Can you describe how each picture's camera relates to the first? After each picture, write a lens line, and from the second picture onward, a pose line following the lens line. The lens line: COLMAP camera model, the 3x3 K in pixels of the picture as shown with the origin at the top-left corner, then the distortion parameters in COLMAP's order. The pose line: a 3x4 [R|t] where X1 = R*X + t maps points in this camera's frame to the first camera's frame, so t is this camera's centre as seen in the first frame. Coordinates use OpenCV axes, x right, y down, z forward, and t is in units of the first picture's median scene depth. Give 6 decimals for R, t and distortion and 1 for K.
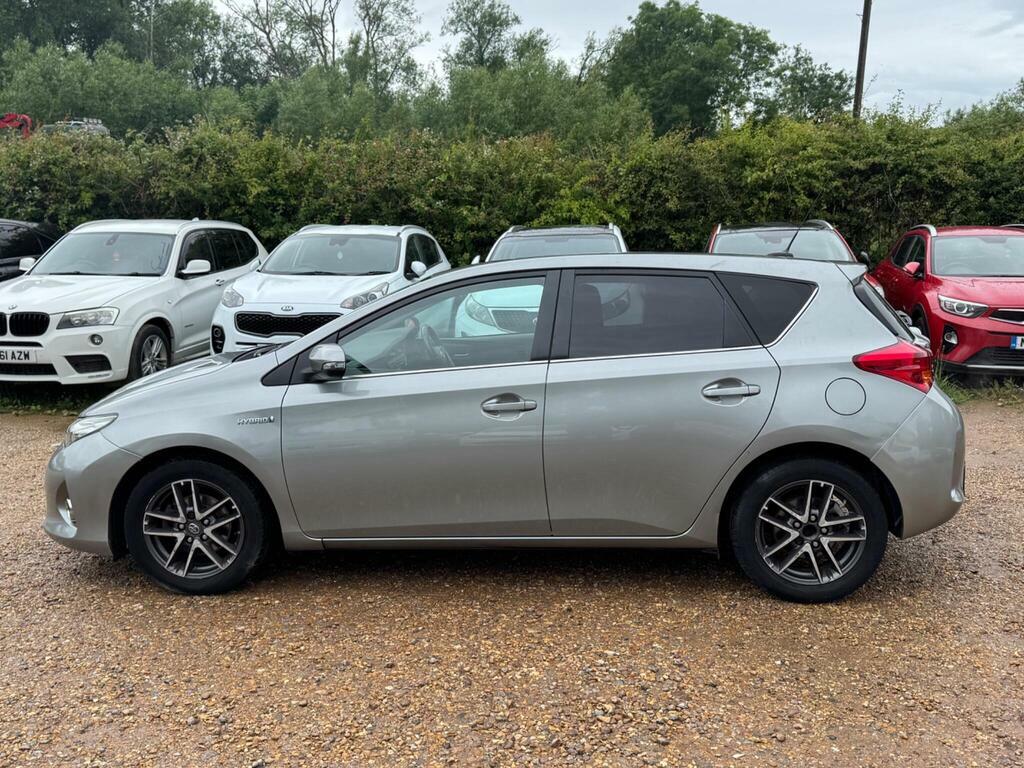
lens RADIAL K [[985.9, 0, 512.0], [0, 985.9, 384.0], [0, 0, 1]] dist [0.165911, -0.319851]
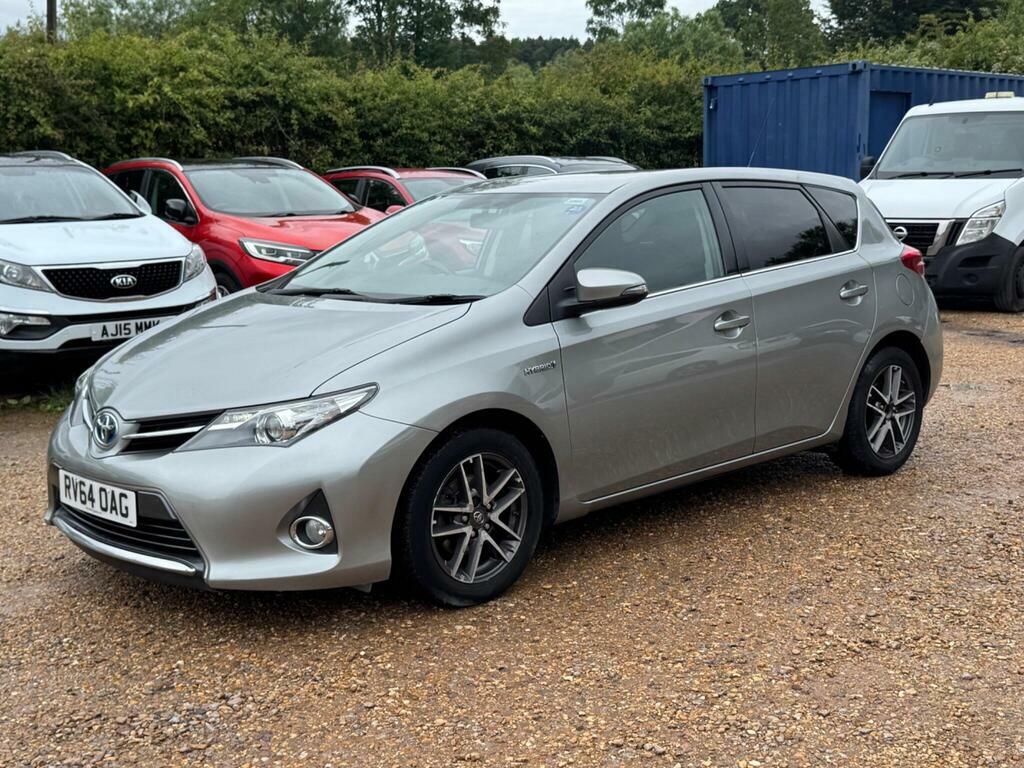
lens RADIAL K [[1279.9, 0, 528.0], [0, 1279.9, 398.8], [0, 0, 1]] dist [0.210575, -0.504942]
pose [[0.655430, -0.120447, 0.745589, -1.028998], [0.115657, 0.991564, 0.058512, -0.000484], [-0.746347, 0.047882, 0.663832, 0.310051]]
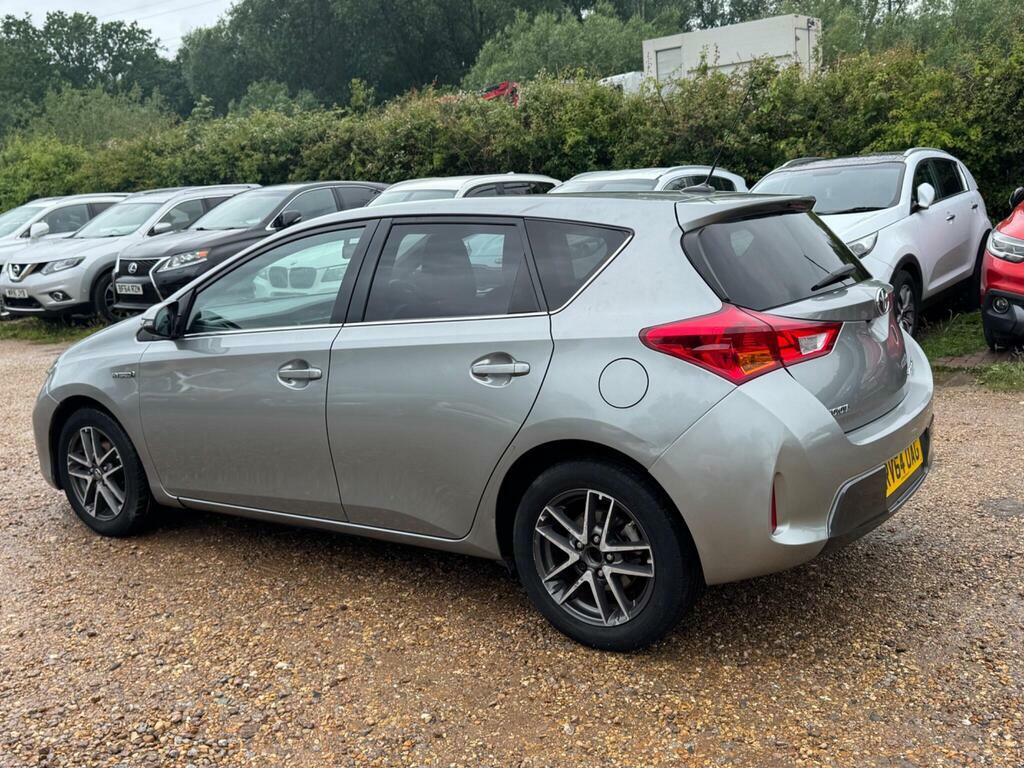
lens RADIAL K [[985.9, 0, 512.0], [0, 985.9, 384.0], [0, 0, 1]] dist [0.165911, -0.319851]
pose [[0.866684, 0.055252, -0.495789, 0.588469], [-0.029052, 0.997751, 0.060405, -0.027155], [0.498012, -0.037948, 0.866340, 0.301749]]
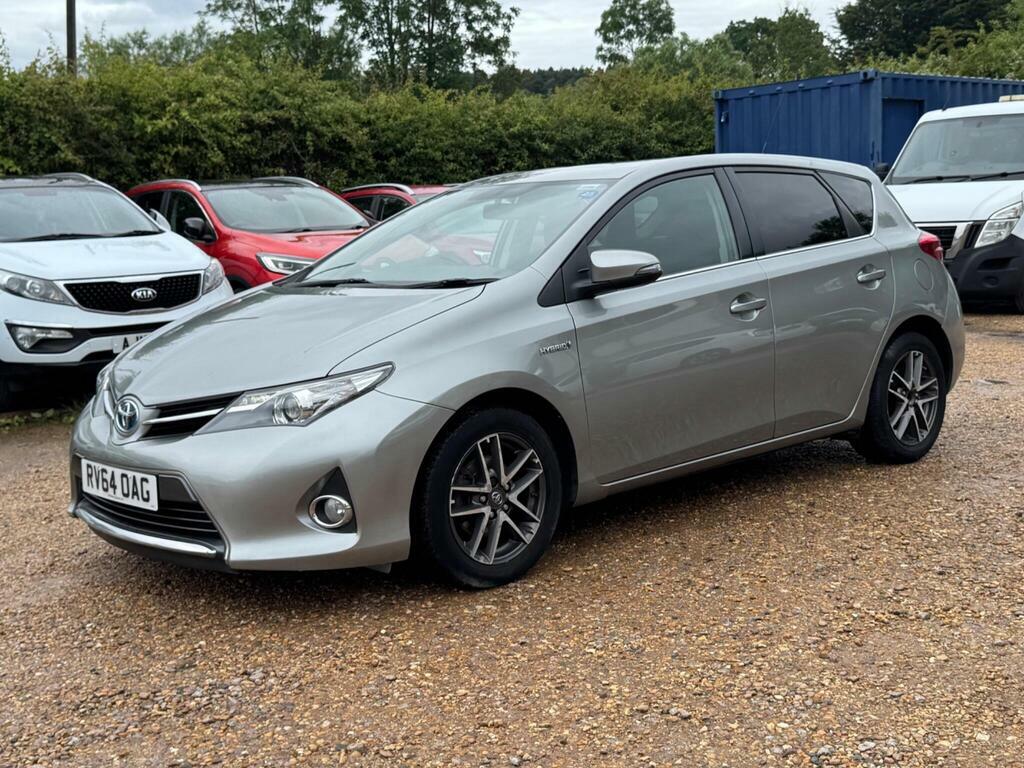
lens RADIAL K [[1280.8, 0, 504.5], [0, 1280.8, 380.9], [0, 0, 1]] dist [0.207269, -0.501581]
pose [[0.676460, -0.107393, 0.728607, -1.031779], [0.136798, 0.990417, 0.018975, 0.037150], [-0.723663, 0.086836, 0.684669, 0.313049]]
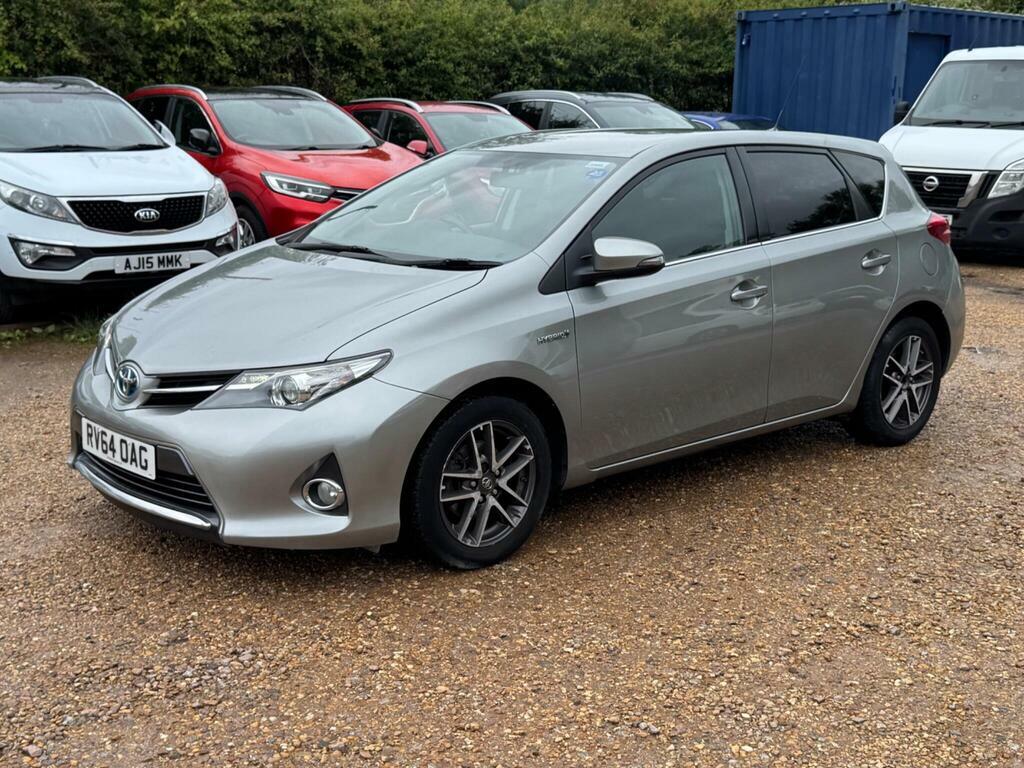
lens RADIAL K [[1281.7, 0, 491.9], [0, 1281.7, 403.5], [0, 0, 1]] dist [0.204059, -0.492471]
pose [[0.689139, -0.139279, 0.711118, -1.030512], [0.080765, 0.990003, 0.115633, -0.034310], [-0.720114, -0.022254, 0.693499, 0.301318]]
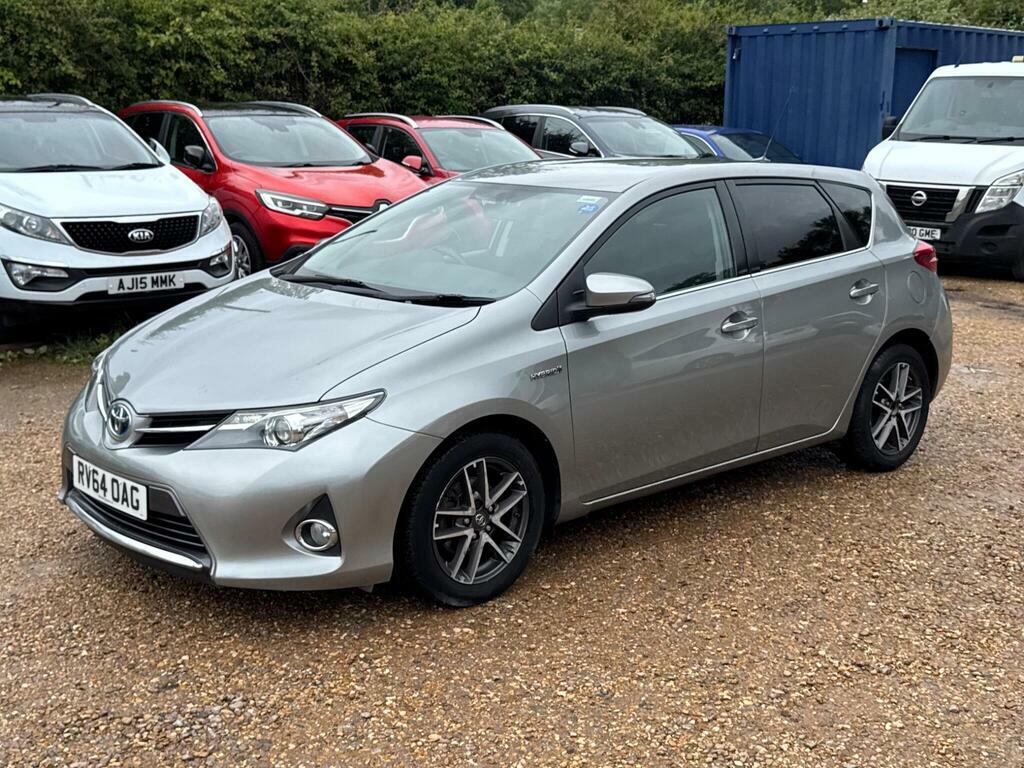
lens RADIAL K [[1281.2, 0, 512.3], [0, 1281.2, 371.5], [0, 0, 1]] dist [0.208533, -0.505512]
pose [[0.675062, -0.122713, 0.727484, -1.028993], [0.081086, 0.992437, 0.092162, -0.063216], [-0.733291, -0.003226, 0.679907, 0.296620]]
